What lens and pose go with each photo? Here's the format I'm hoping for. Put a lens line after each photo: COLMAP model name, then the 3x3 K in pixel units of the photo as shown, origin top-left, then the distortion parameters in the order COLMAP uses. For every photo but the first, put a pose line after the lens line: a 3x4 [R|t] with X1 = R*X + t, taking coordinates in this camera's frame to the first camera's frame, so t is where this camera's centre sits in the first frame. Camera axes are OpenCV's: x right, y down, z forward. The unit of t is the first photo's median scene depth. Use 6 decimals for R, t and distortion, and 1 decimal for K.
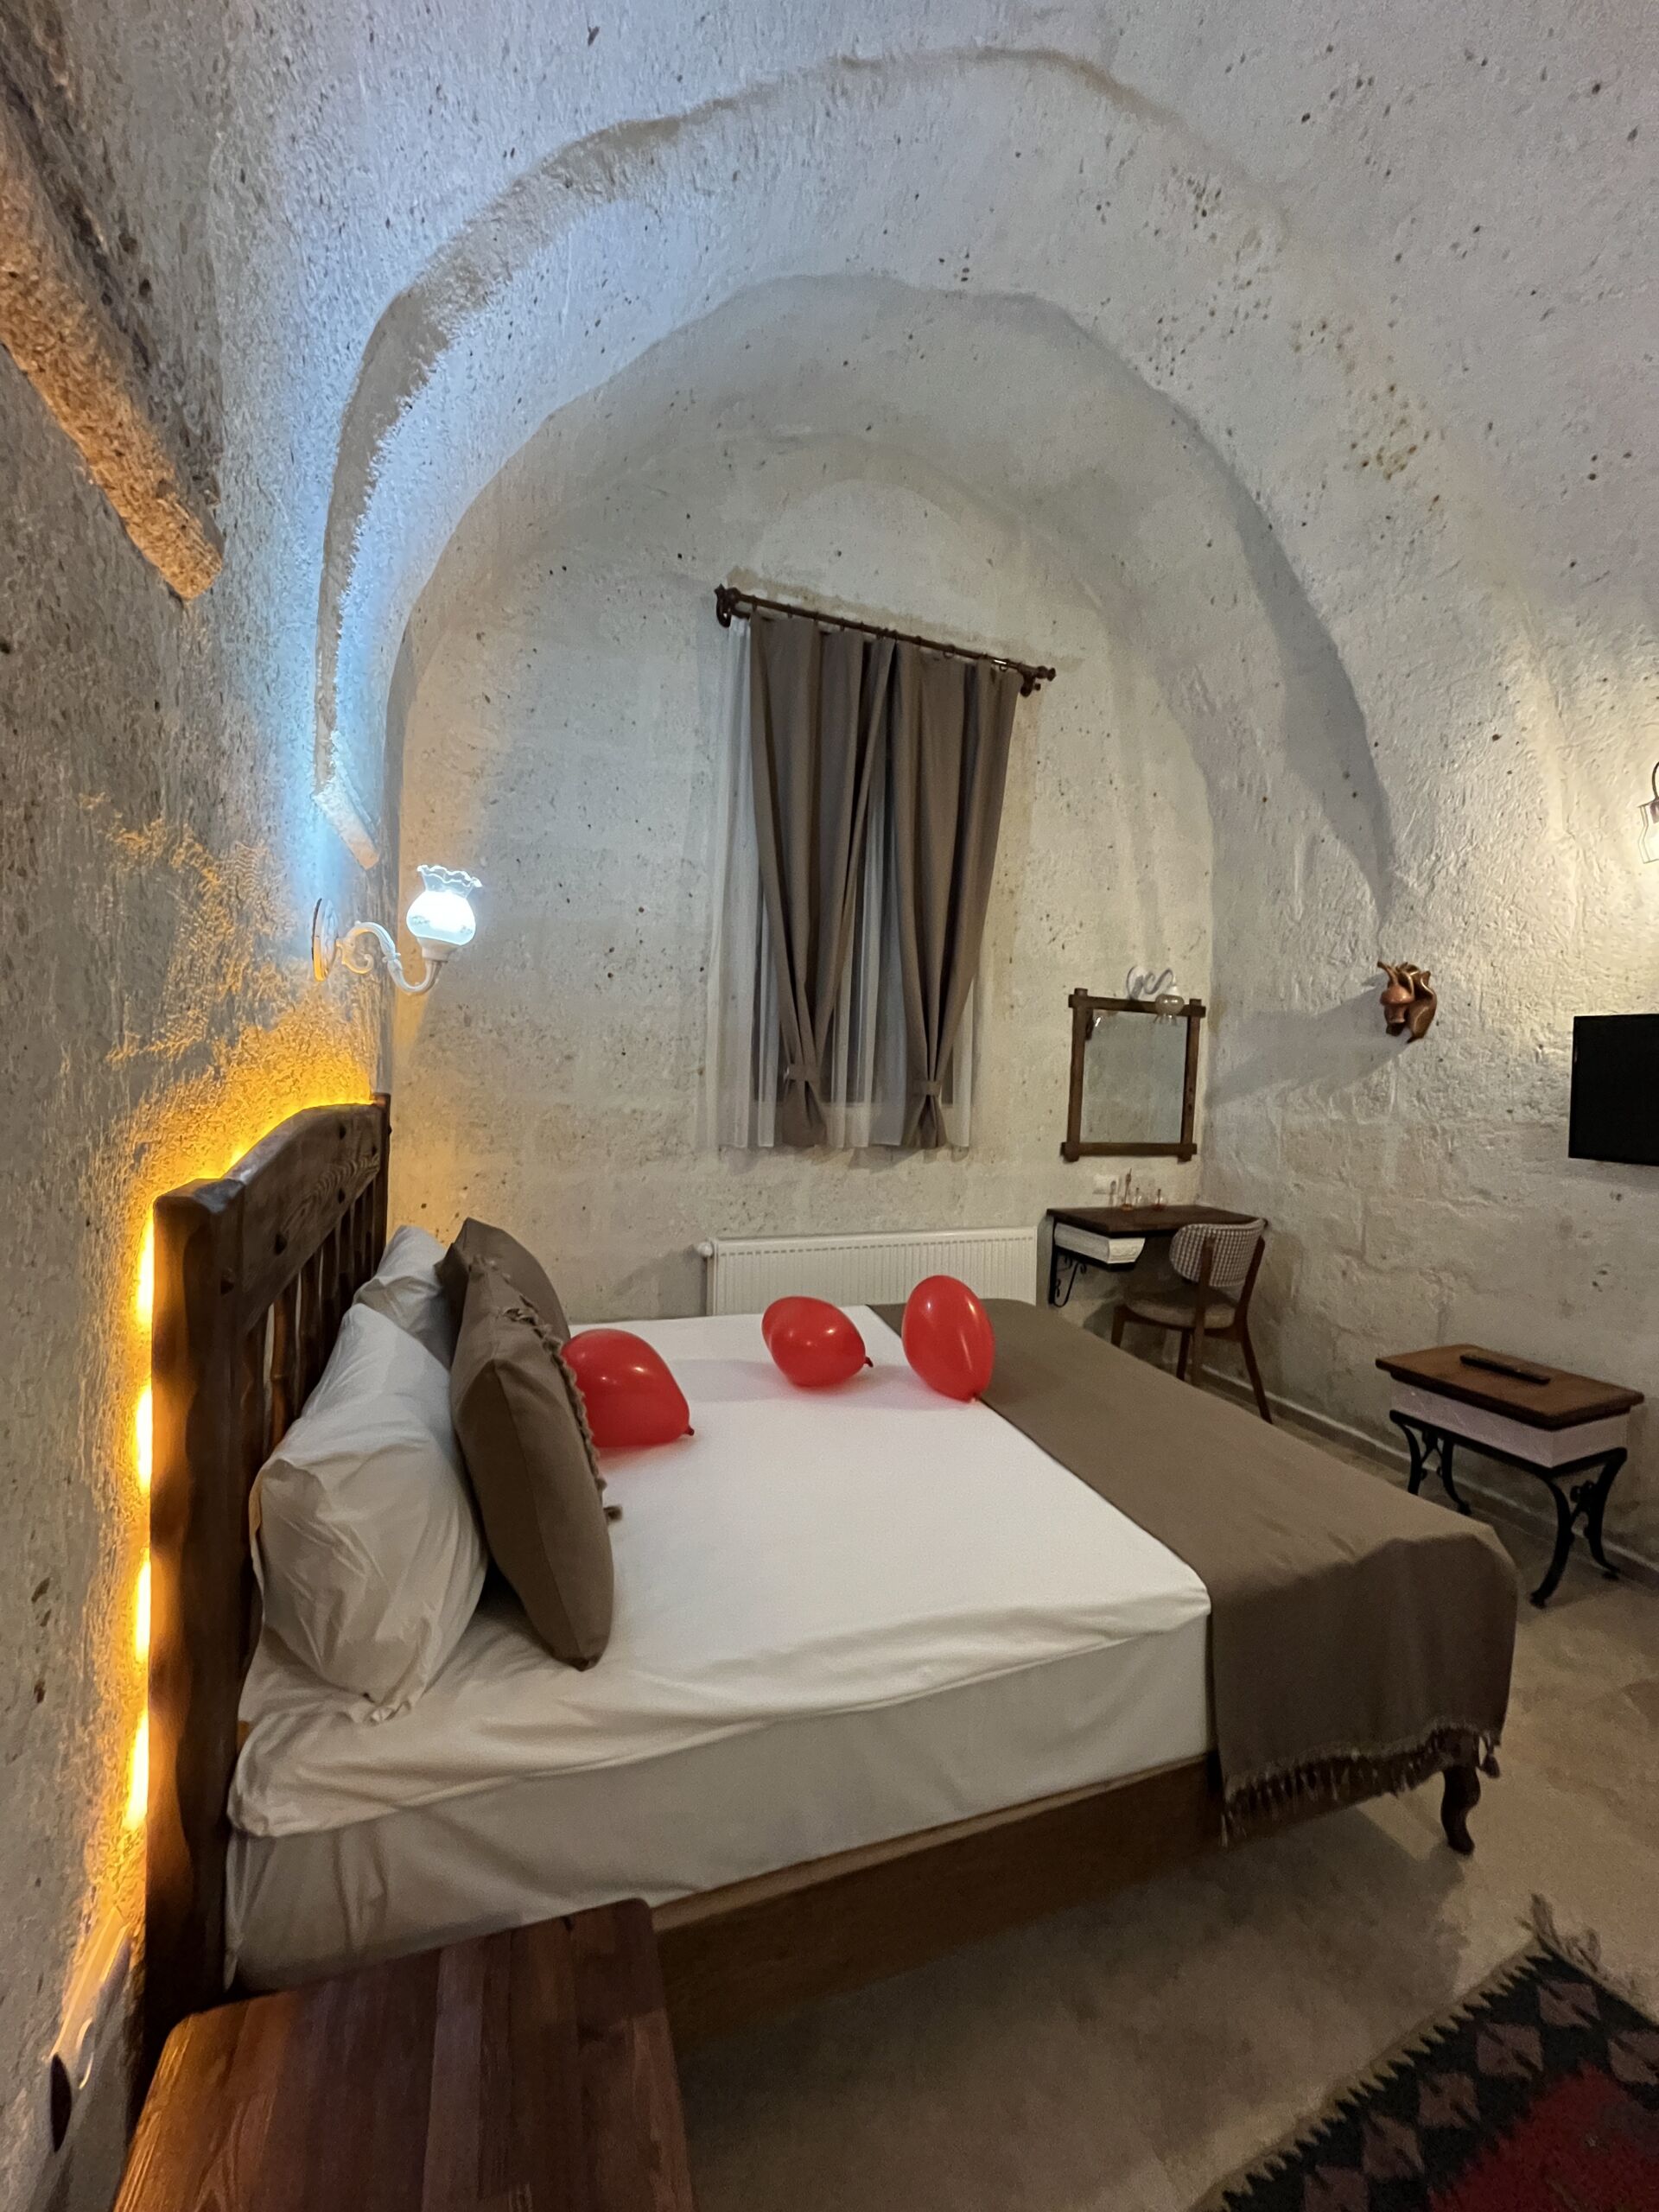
lens RADIAL K [[894.0, 0, 826.4], [0, 894.0, 1095.1], [0, 0, 1]] dist [-0.001755, 0.000372]
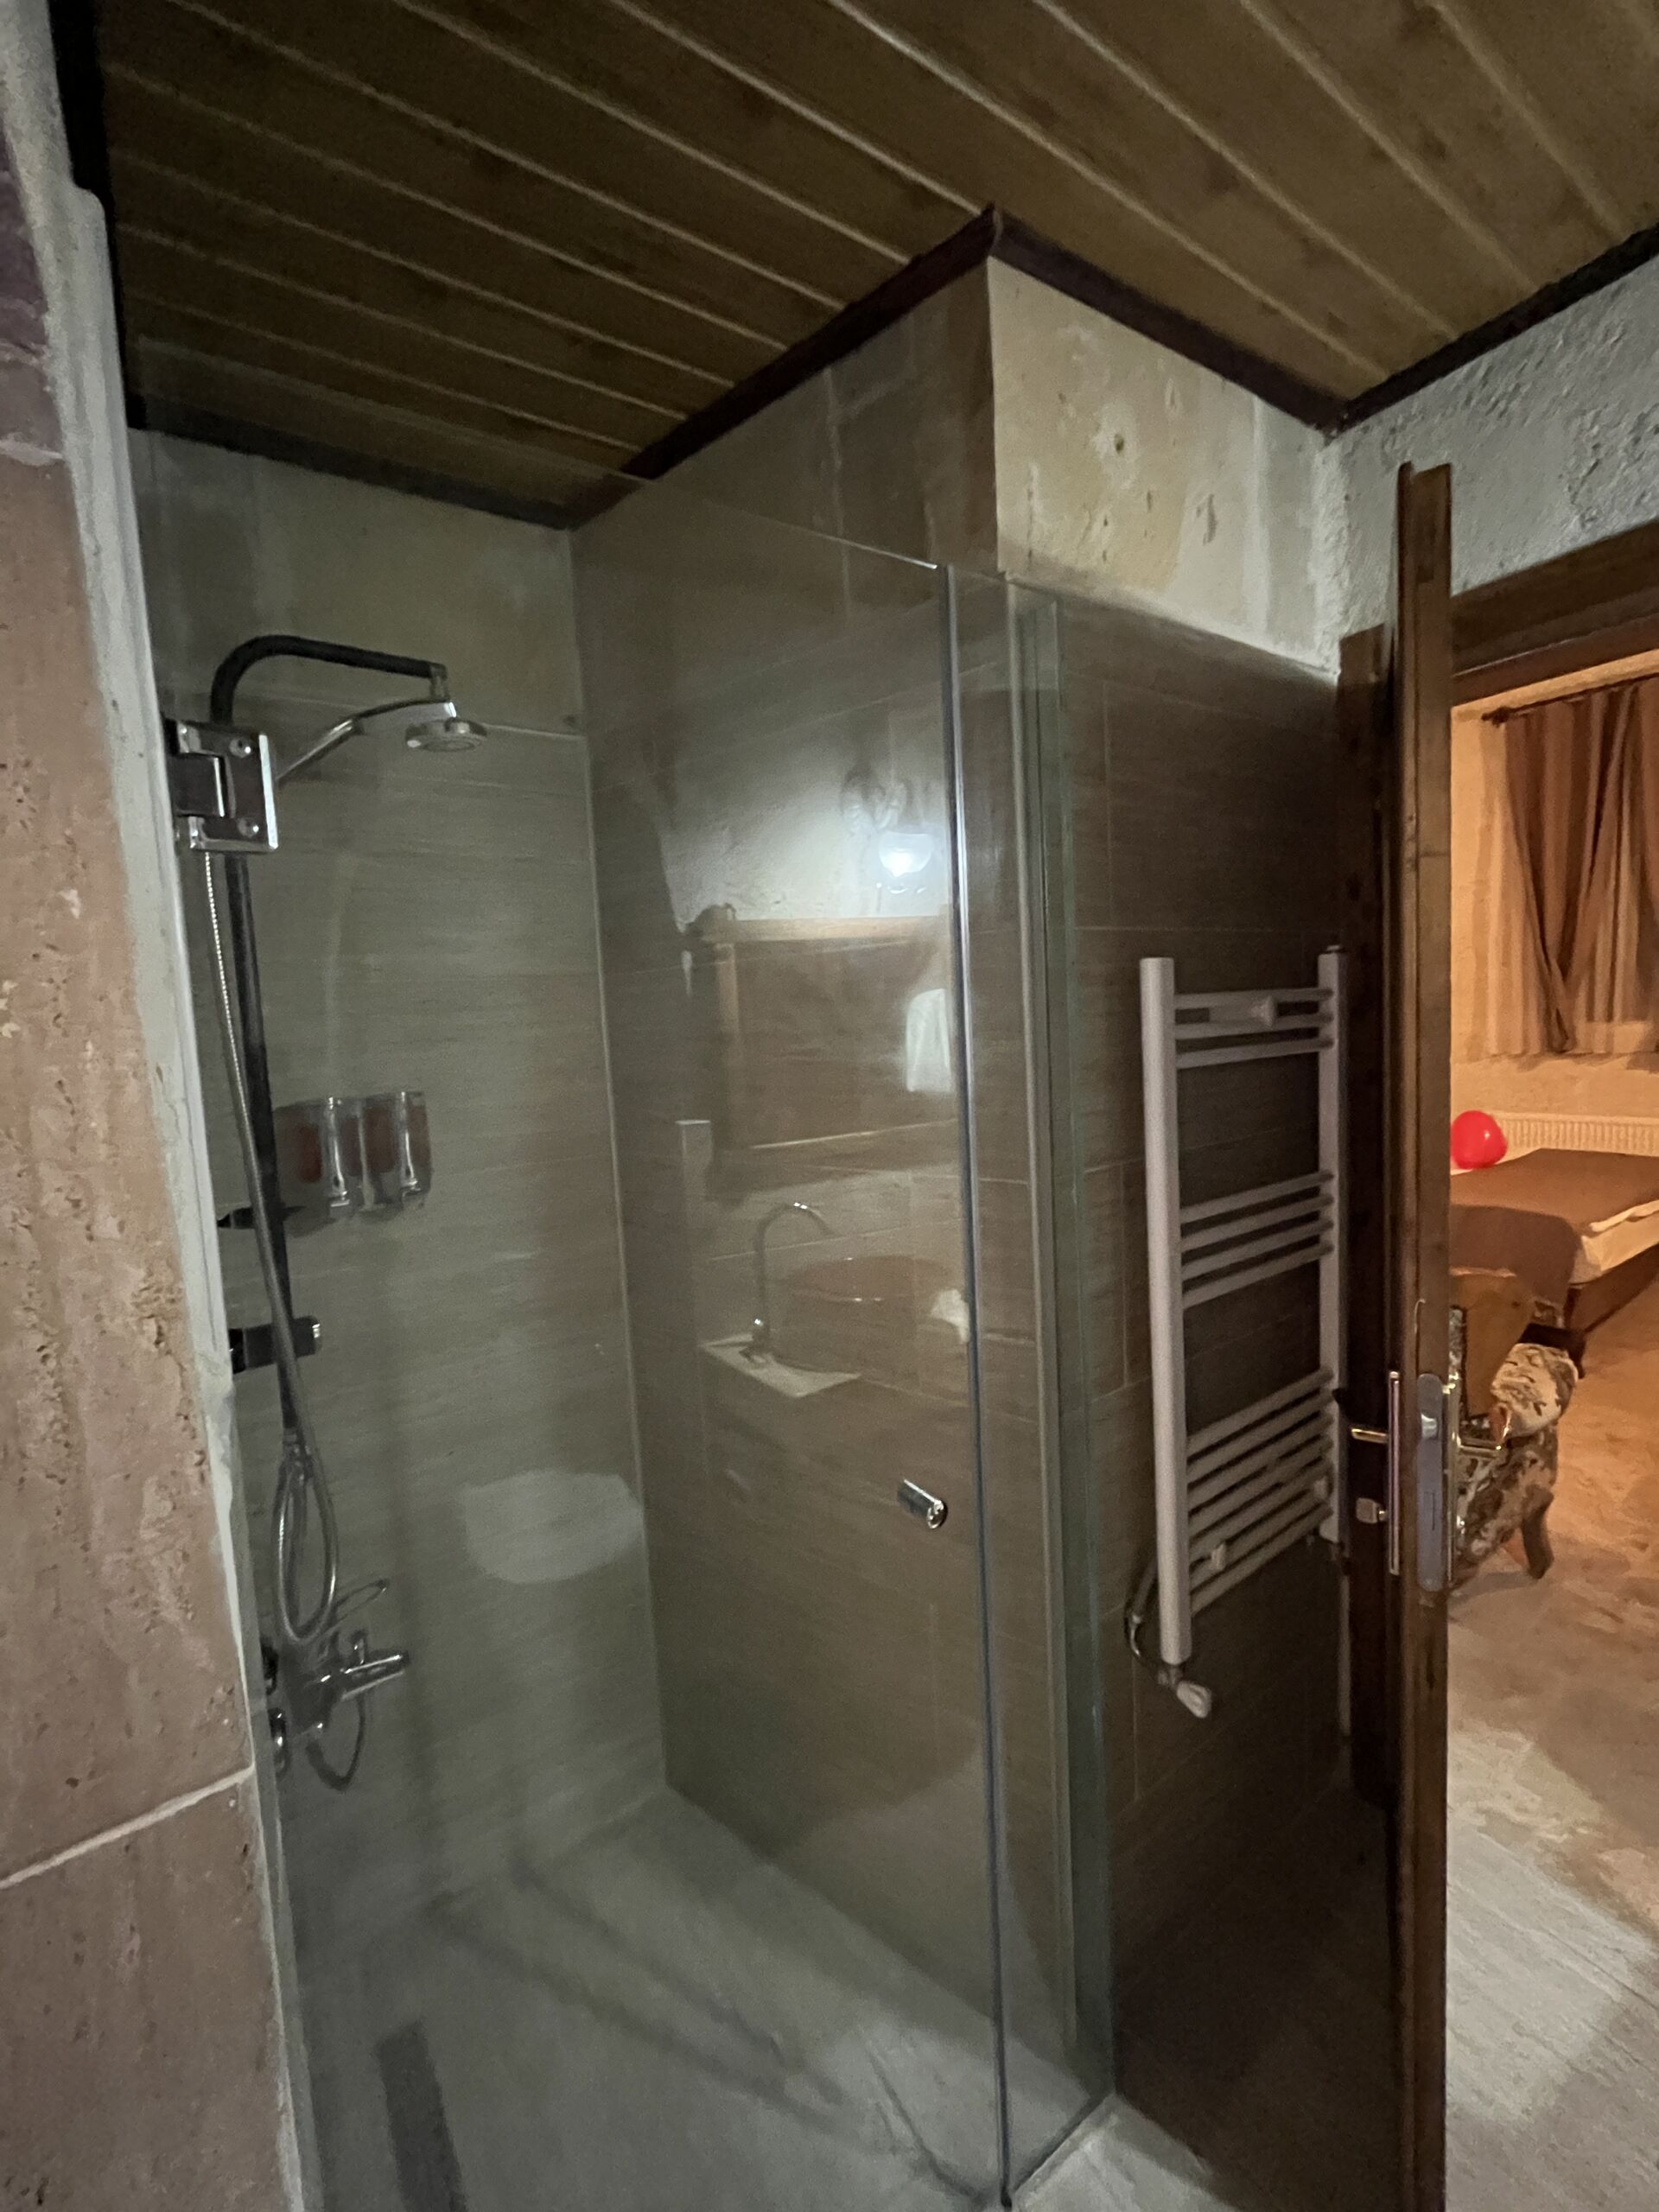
lens RADIAL K [[894.0, 0, 826.4], [0, 894.0, 1095.1], [0, 0, 1]] dist [-0.001755, 0.000372]
pose [[0.242788, 0.026244, -0.969724, 1.155647], [0.027151, 0.999059, 0.033836, 0.045857], [0.969699, -0.034544, 0.241847, -0.576195]]
